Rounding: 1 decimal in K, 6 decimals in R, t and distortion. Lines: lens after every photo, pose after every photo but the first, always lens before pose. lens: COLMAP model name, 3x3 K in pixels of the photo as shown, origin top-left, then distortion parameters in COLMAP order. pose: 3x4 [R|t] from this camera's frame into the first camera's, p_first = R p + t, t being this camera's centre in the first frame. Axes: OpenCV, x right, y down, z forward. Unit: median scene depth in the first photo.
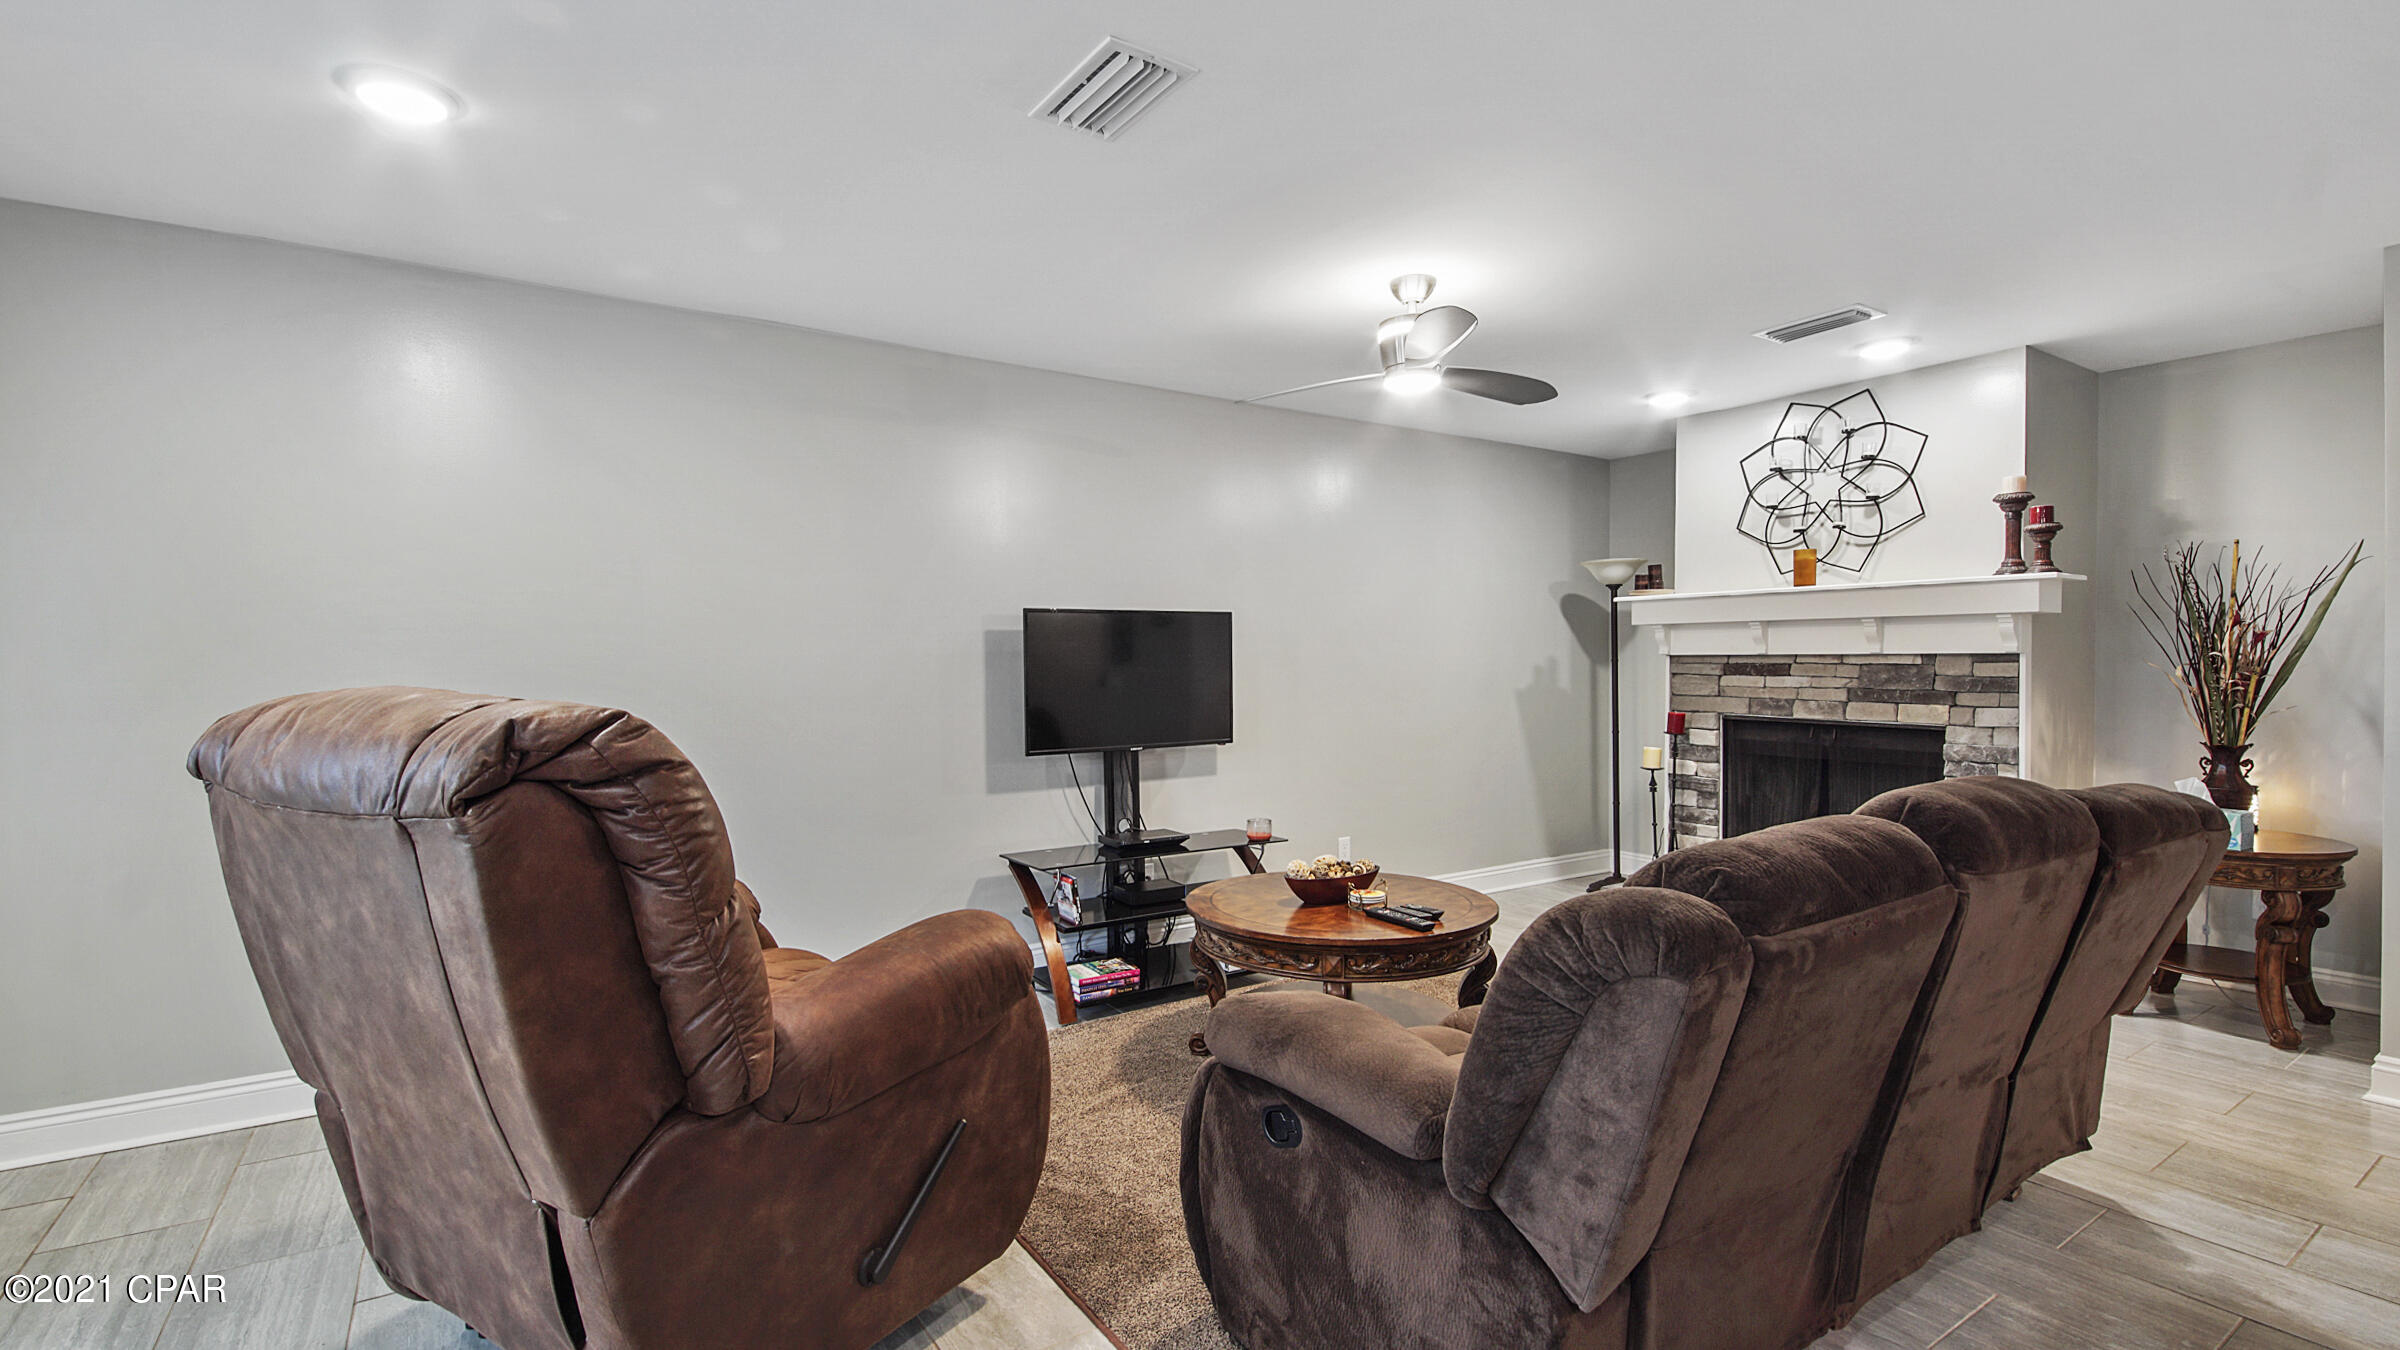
lens RADIAL K [[1038.7, 0, 1175.4], [0, 1038.7, 674.8], [0, 0, 1]] dist [0.019774, -0.014204]
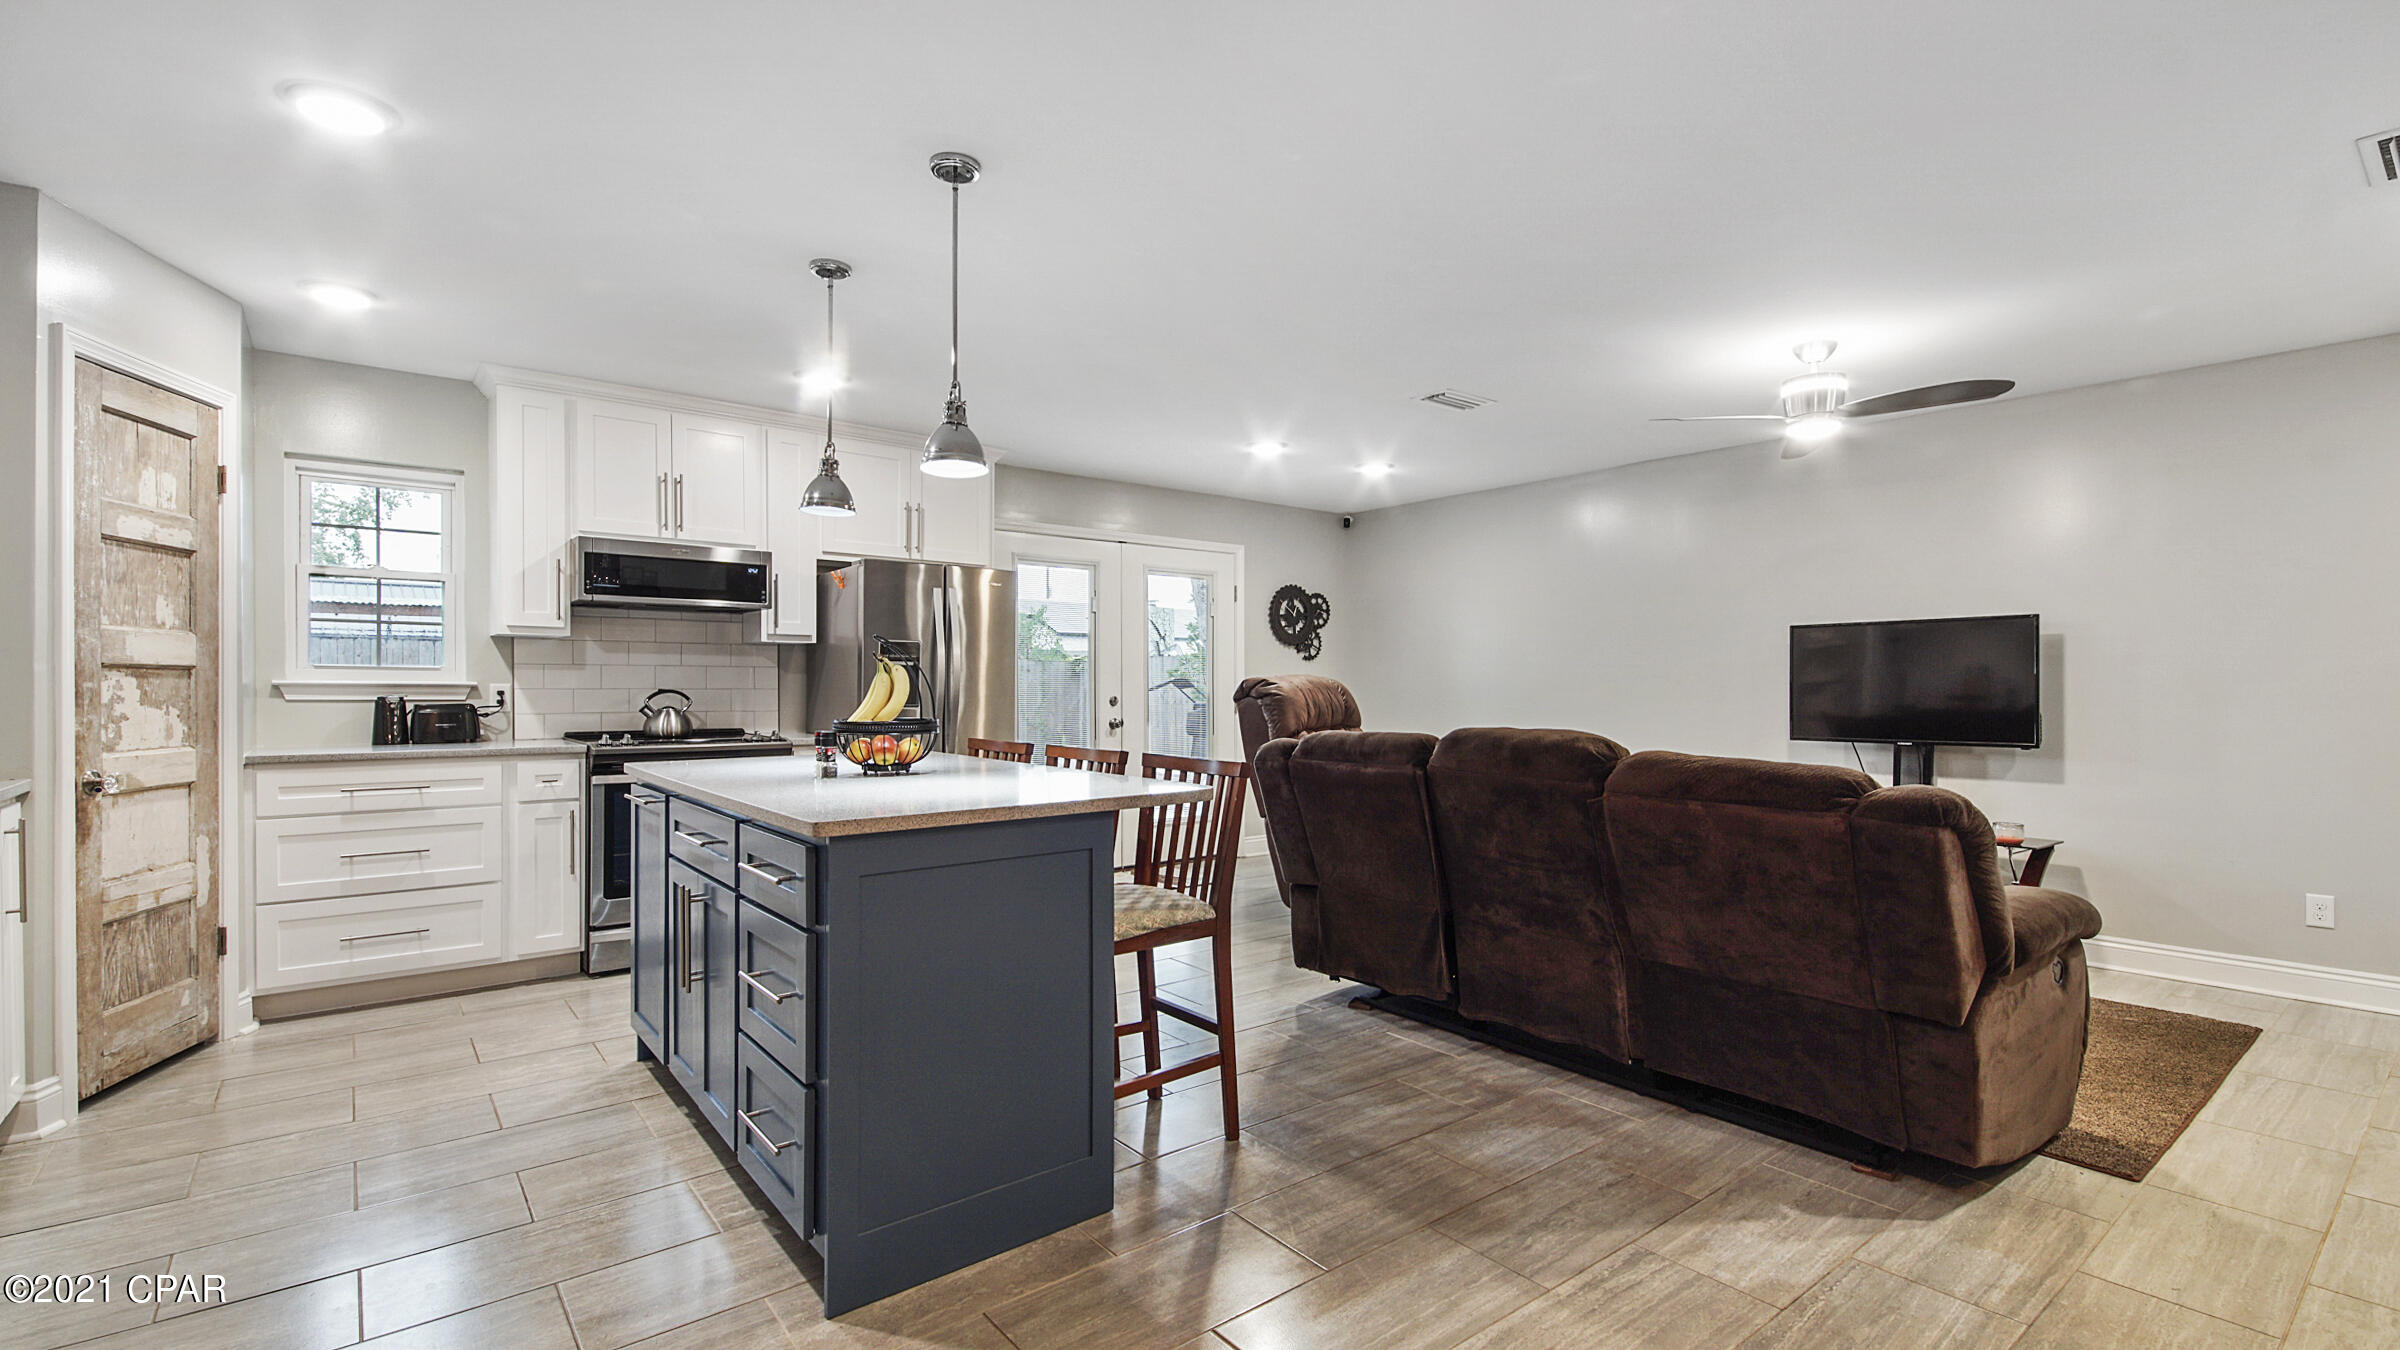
lens RADIAL K [[1038.7, 0, 1190.2], [0, 1038.7, 694.0], [0, 0, 1]] dist [0.019774, -0.014204]
pose [[0.081417, 0.013048, -0.996595, 0.989869], [-0.015557, 0.999809, 0.011819, 0.016213], [0.996559, 0.014542, 0.081605, 0.140848]]
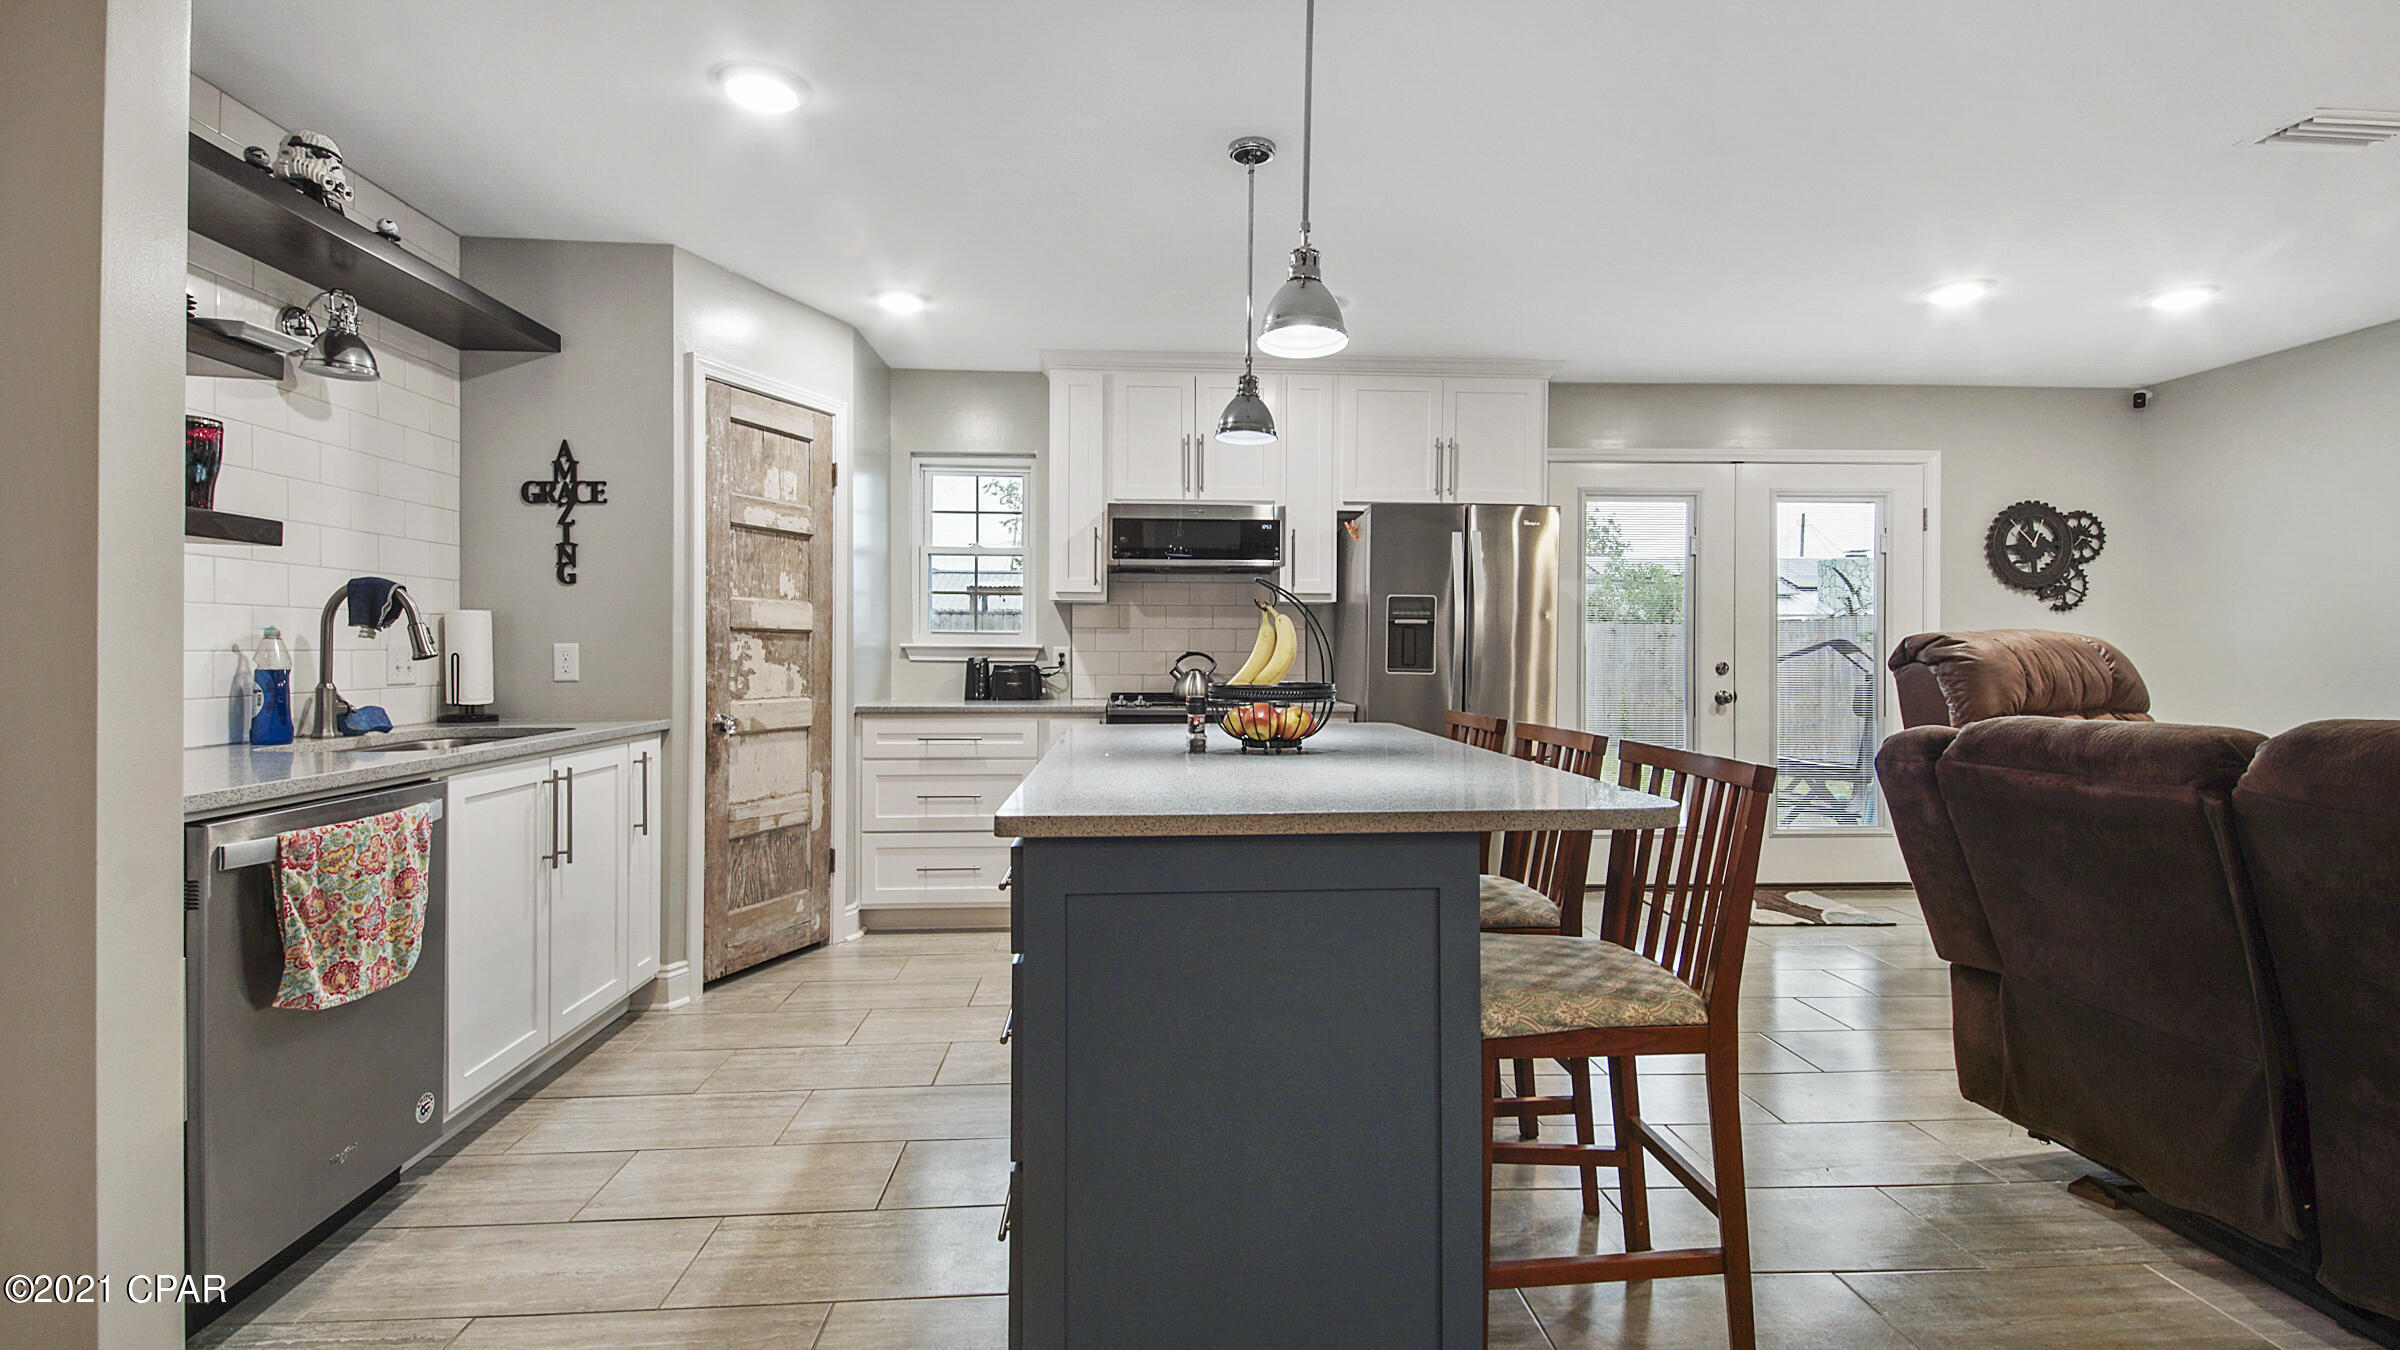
lens RADIAL K [[1038.7, 0, 1205.6], [0, 1038.7, 653.1], [0, 0, 1]] dist [0.019774, -0.014204]
pose [[-0.506892, 0.002971, -0.862004, 0.784195], [-0.011027, 0.999890, 0.009930, 0.023293], [0.861939, 0.014539, -0.506804, 0.241309]]
